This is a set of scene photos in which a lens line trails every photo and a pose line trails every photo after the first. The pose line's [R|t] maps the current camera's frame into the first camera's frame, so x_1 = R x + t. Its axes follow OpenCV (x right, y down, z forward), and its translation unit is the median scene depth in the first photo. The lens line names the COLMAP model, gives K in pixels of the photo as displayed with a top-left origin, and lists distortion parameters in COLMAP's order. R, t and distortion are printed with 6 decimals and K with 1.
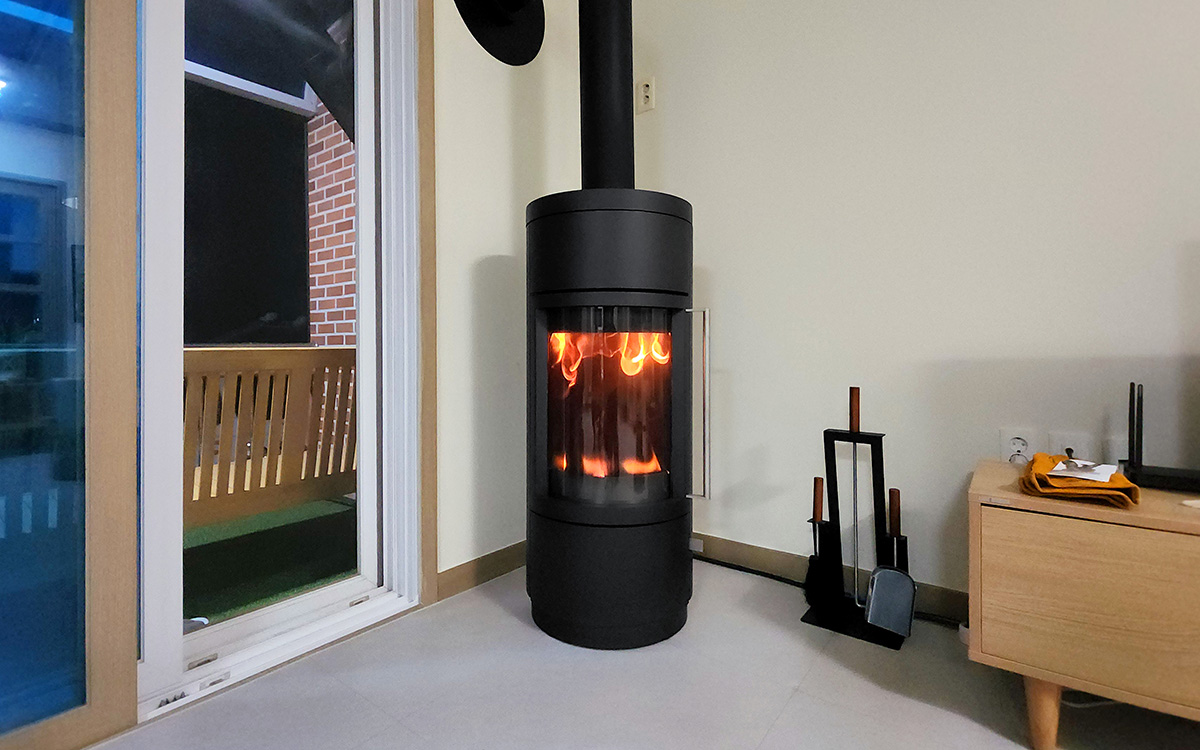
lens RADIAL K [[558.3, 0, 600.2], [0, 558.3, 371.0], [0, 0, 1]] dist [0.003791, 0.000382]
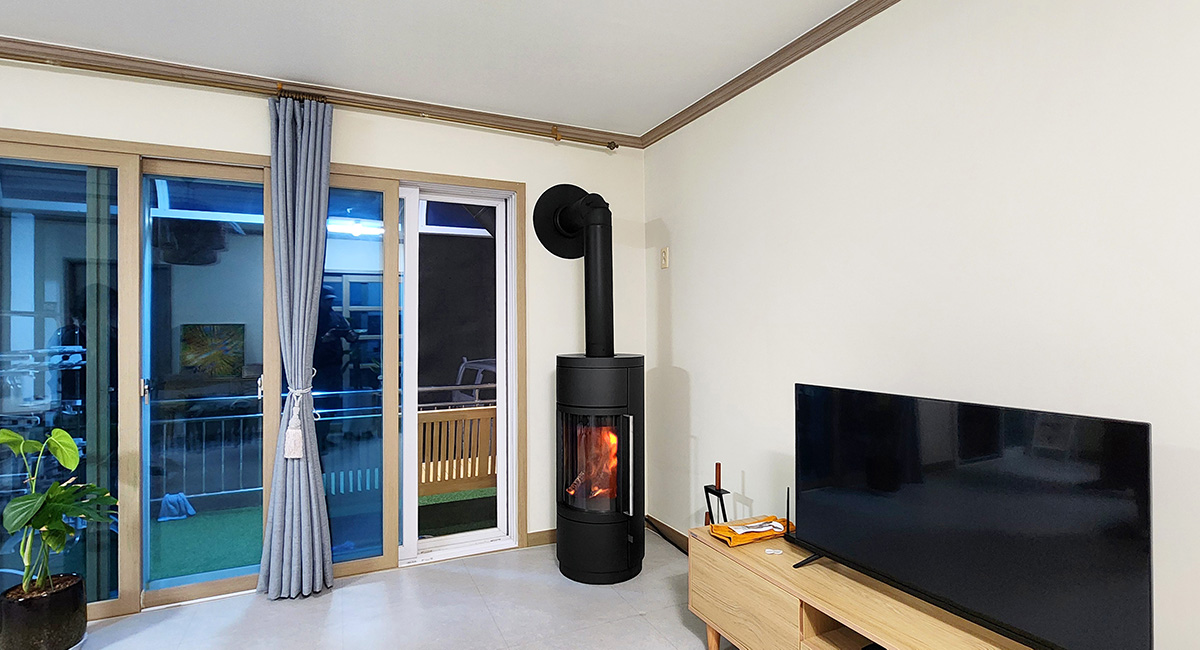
lens RADIAL K [[562.9, 0, 614.5], [0, 562.9, 339.2], [0, 0, 1]] dist [0.001658, -0.000677]
pose [[0.895296, 0.004856, -0.445446, 0.905341], [-0.012983, 0.999800, -0.015195, -0.314268], [0.445283, 0.019388, 0.895180, -0.696762]]
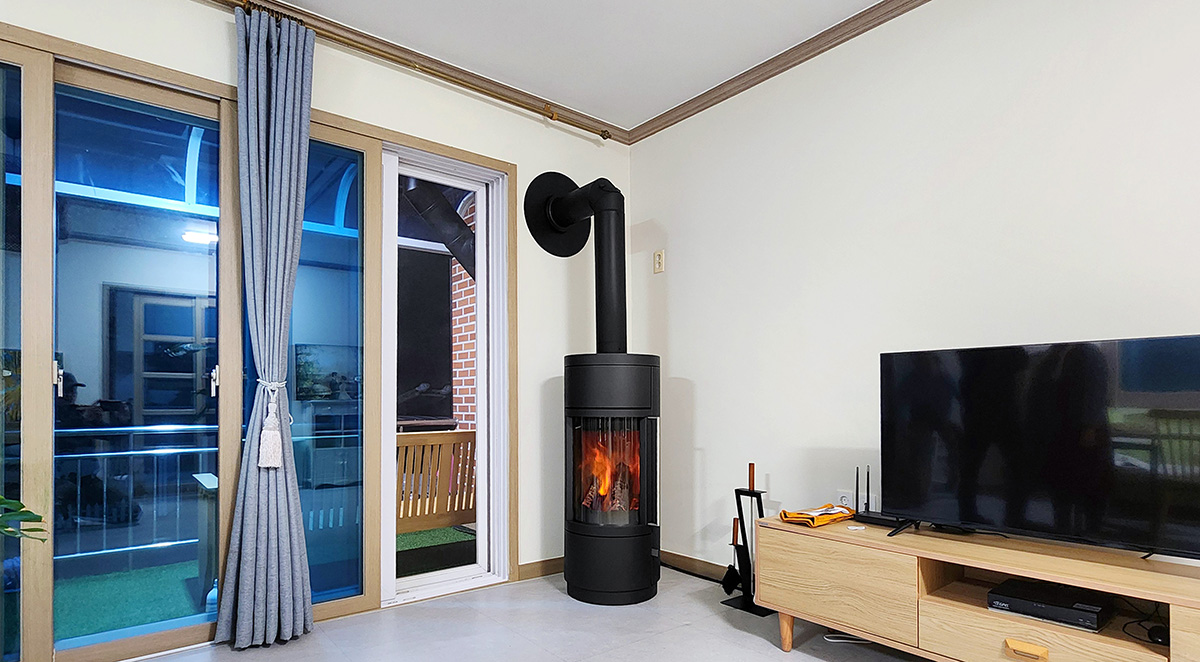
lens RADIAL K [[608.7, 0, 609.6], [0, 608.7, 411.5], [0, 0, 1]] dist [-0.005222, 0.001692]
pose [[0.974466, -0.002379, -0.224521, 0.430160], [-0.001307, 0.999867, -0.016269, -0.092738], [0.224529, 0.016147, 0.974334, -0.829558]]
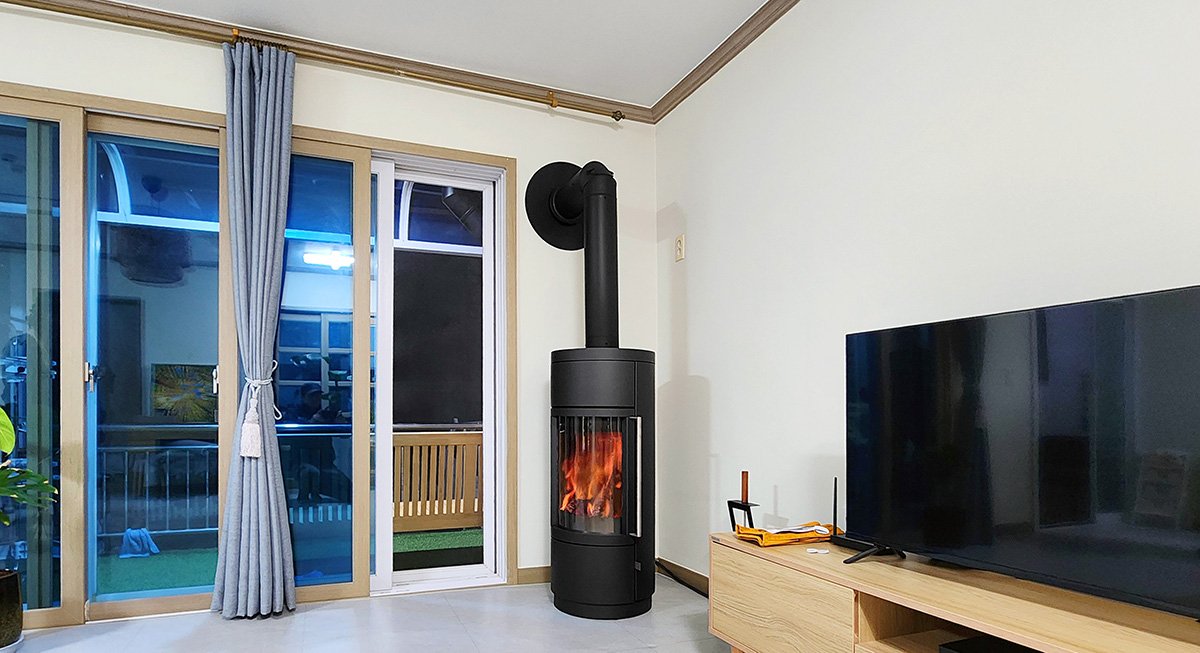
lens RADIAL K [[625.8, 0, 572.8], [0, 625.8, 422.7], [0, 0, 1]] dist [-0.001012, 0.001887]
pose [[0.857103, 0.007519, -0.515090, 0.863840], [-0.016402, 0.999785, -0.012699, -0.066303], [0.514884, 0.019333, 0.857042, -0.585157]]
